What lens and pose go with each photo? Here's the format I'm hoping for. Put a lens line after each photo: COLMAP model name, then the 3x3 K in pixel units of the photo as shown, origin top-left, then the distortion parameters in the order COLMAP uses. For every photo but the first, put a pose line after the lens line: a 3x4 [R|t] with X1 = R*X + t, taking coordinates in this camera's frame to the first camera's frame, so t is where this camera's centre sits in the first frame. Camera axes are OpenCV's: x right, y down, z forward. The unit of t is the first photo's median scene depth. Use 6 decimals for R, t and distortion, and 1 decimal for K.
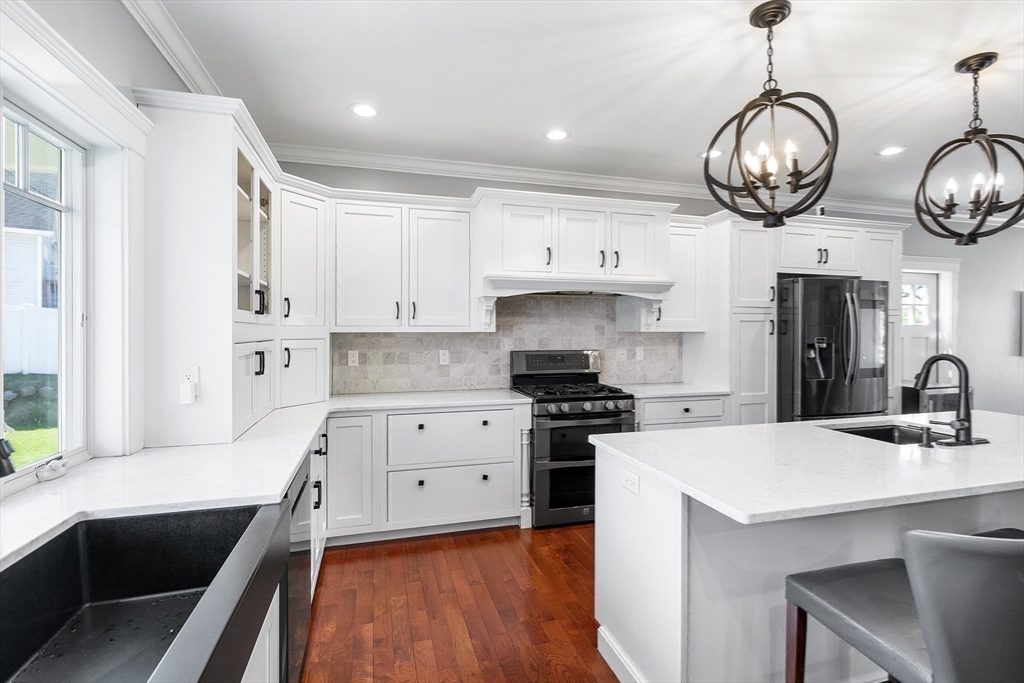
lens RADIAL K [[476.3, 0, 512.7], [0, 476.3, 336.4], [0, 0, 1]] dist [-0.002221, -0.000156]
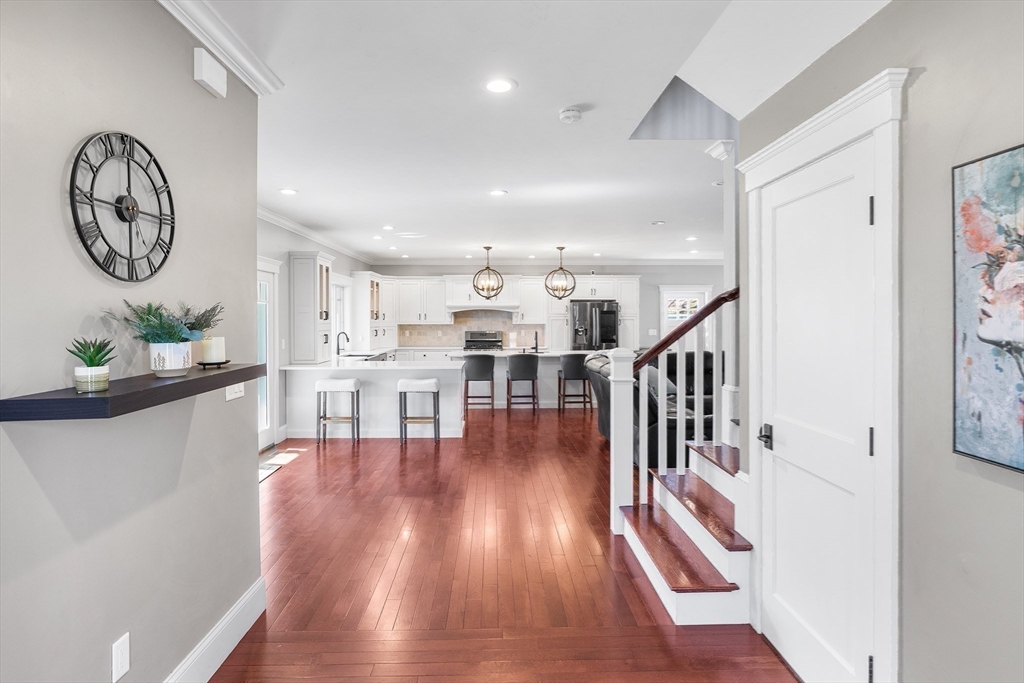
lens RADIAL K [[550.2, 0, 511.6], [0, 550.2, 336.1], [0, 0, 1]] dist [0.000391, 0.000004]
pose [[0.966577, 0.006381, -0.256297, 1.098905], [-0.000495, 0.999735, 0.023022, -0.014210], [0.256376, -0.022126, 0.966324, -1.989198]]
